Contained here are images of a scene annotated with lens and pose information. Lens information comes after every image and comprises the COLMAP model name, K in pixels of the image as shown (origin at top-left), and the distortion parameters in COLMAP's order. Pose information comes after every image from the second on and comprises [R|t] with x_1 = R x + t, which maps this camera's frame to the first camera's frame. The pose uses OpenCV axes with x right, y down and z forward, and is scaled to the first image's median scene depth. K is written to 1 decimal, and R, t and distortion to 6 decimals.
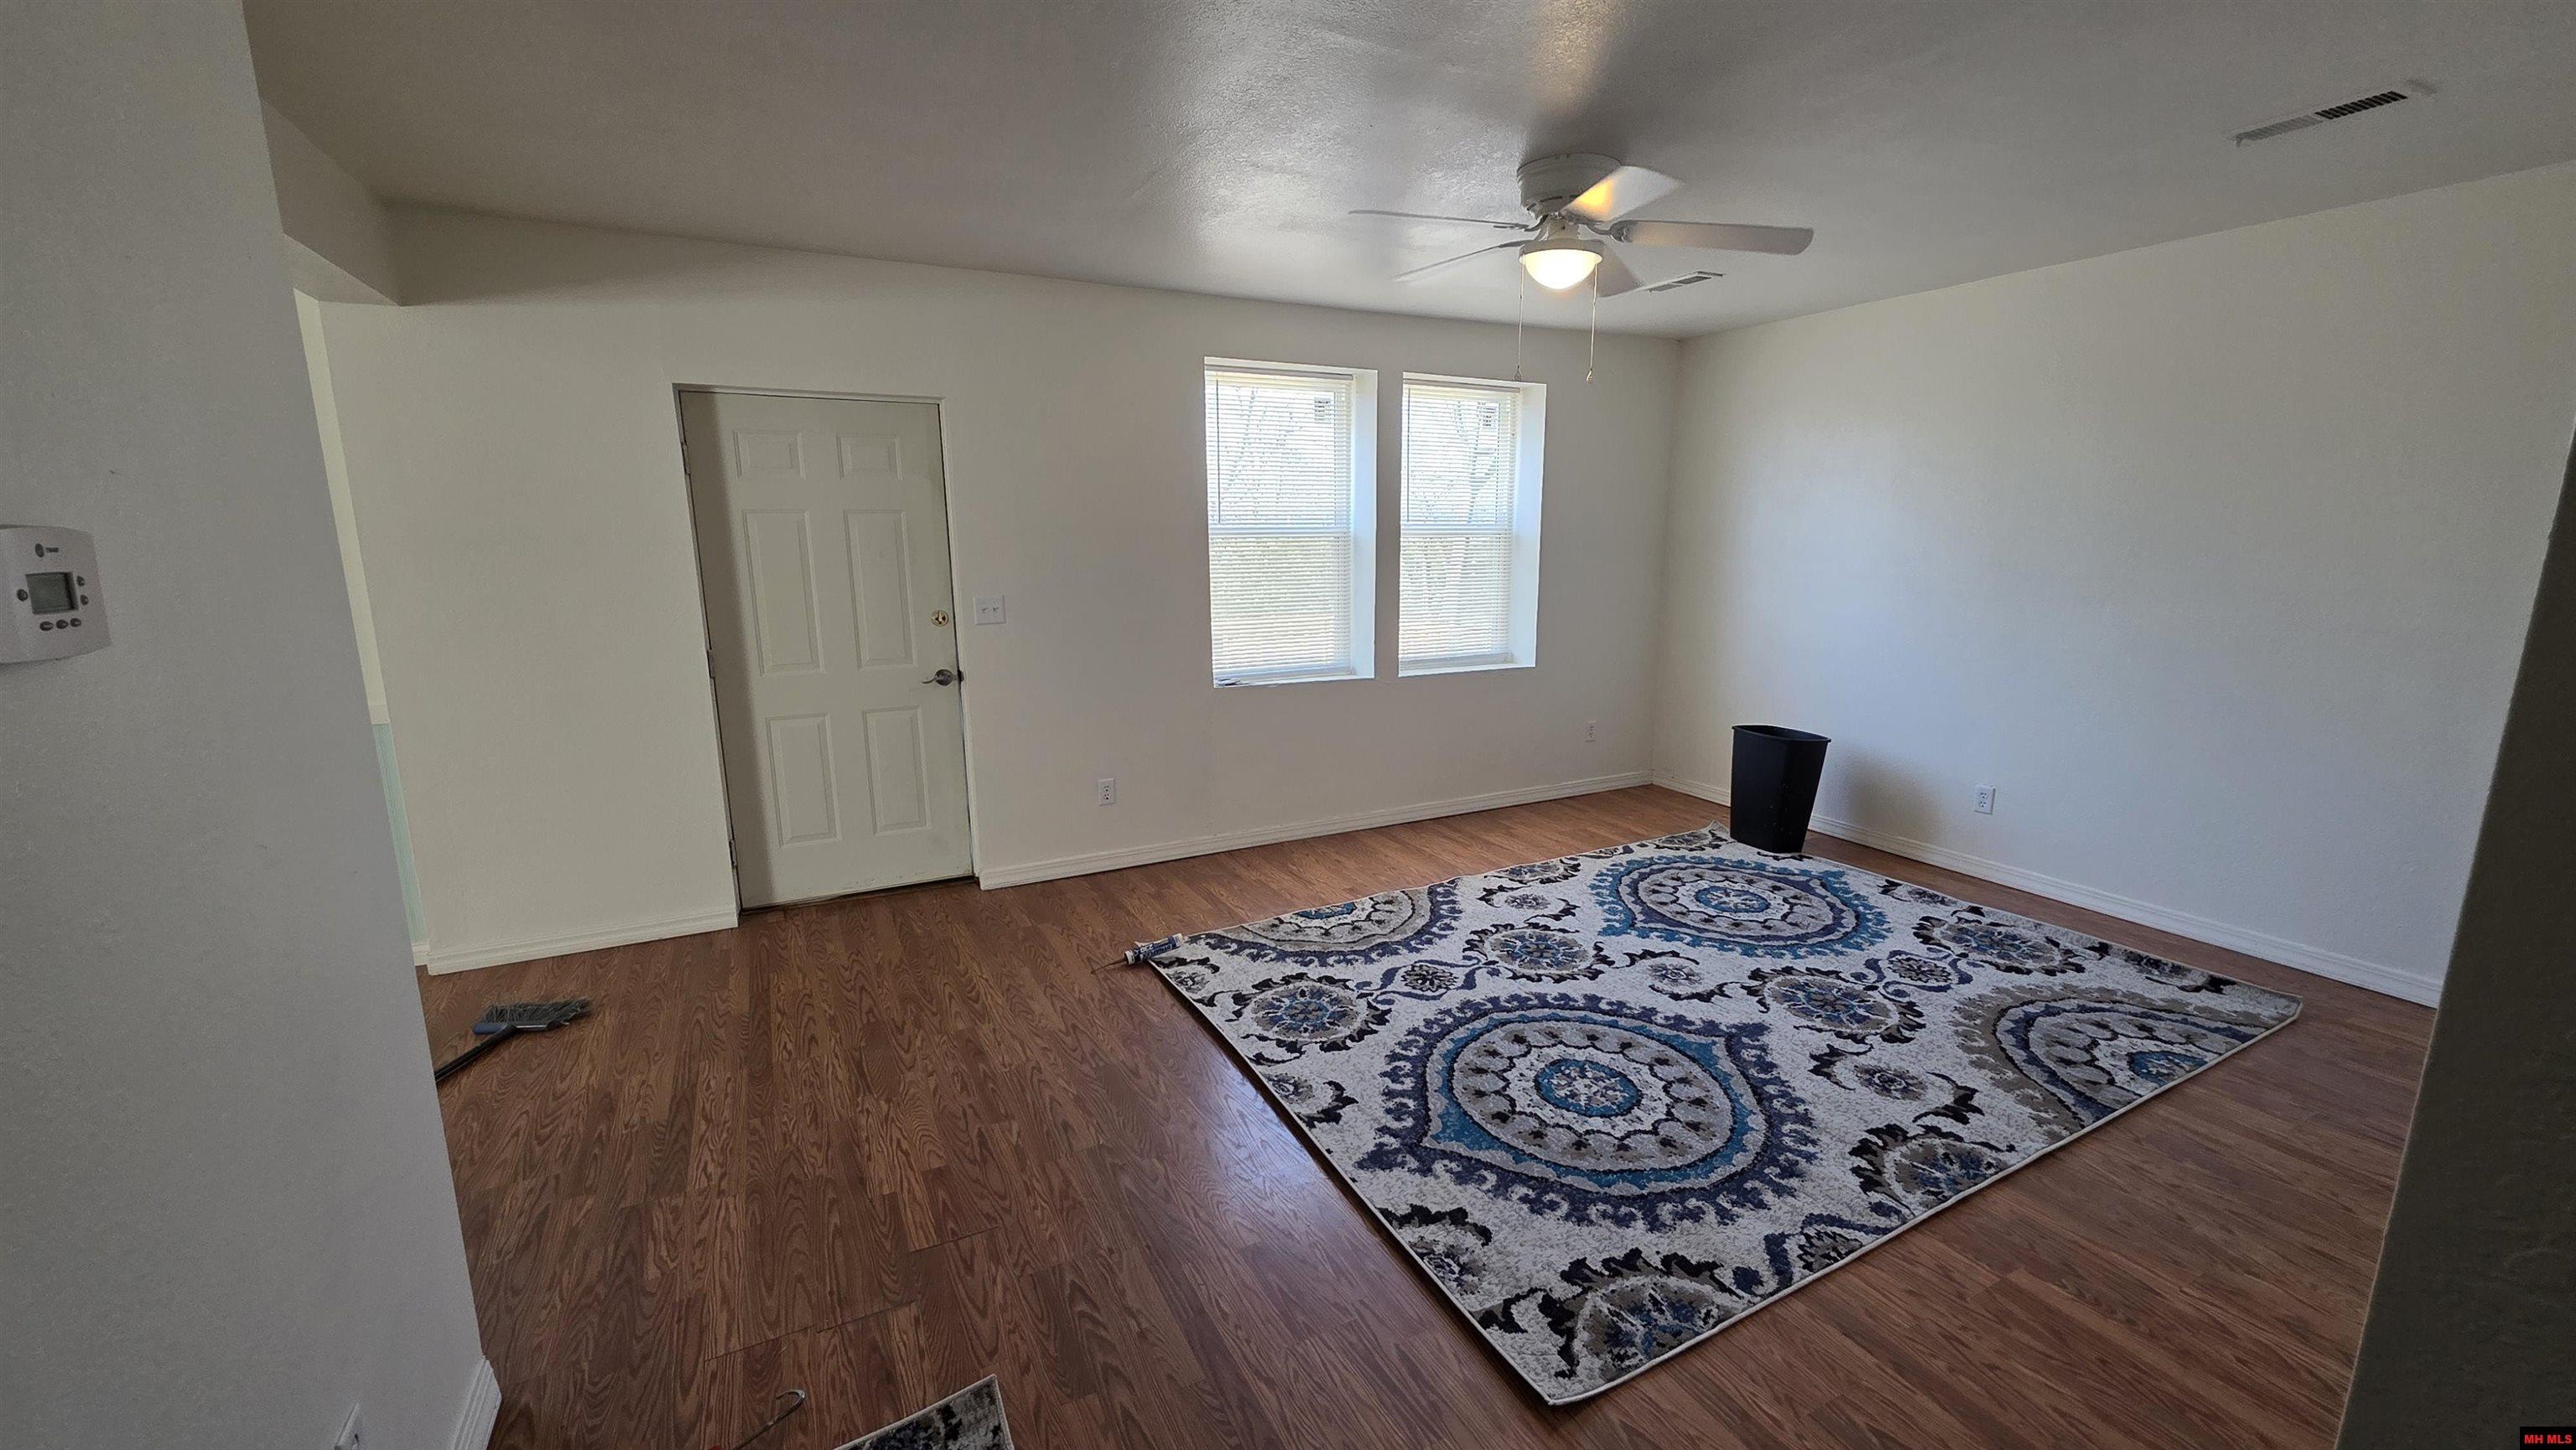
lens RADIAL K [[1020.4, 0, 1325.0], [0, 1020.4, 726.6], [0, 0, 1]] dist [-0.004260, -0.001316]
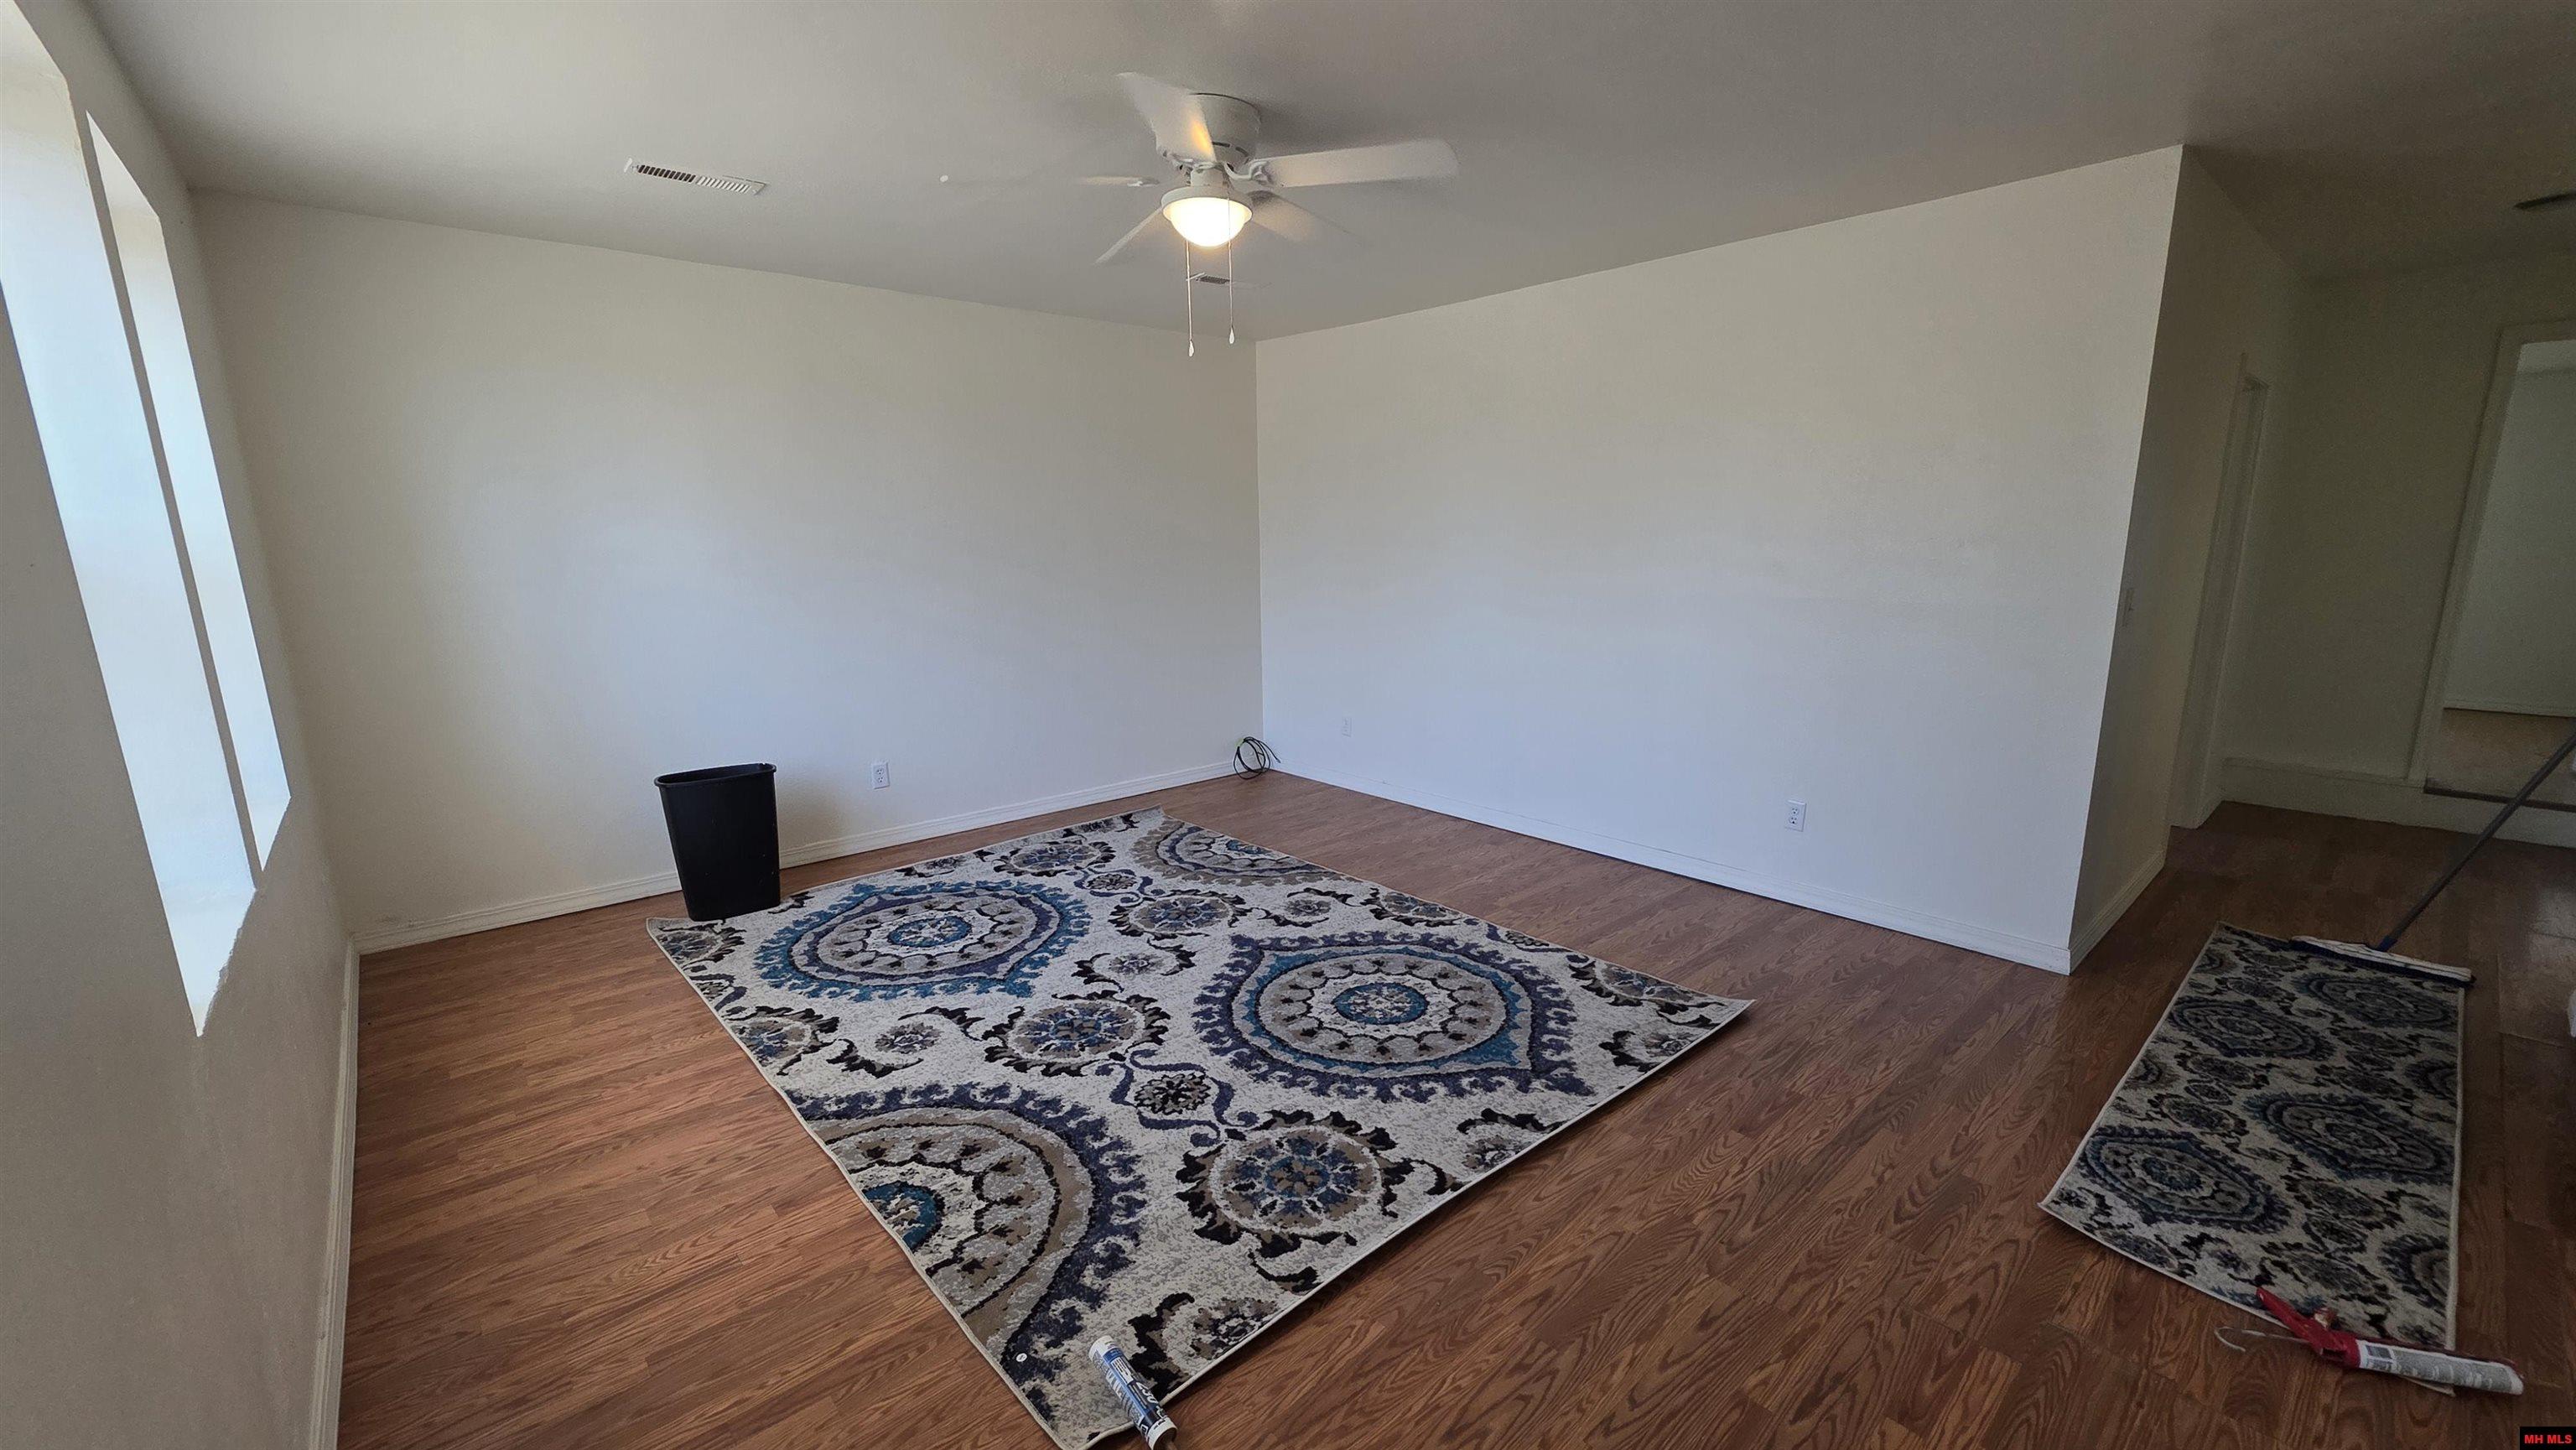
lens RADIAL K [[1020.4, 0, 1312.1], [0, 1020.4, 732.9], [0, 0, 1]] dist [-0.004260, -0.001316]
pose [[-0.230778, -0.185483, 0.955164, -0.631455], [0.199693, 0.951737, 0.233066, -0.173590], [-0.952294, 0.244526, -0.182601, 1.031439]]
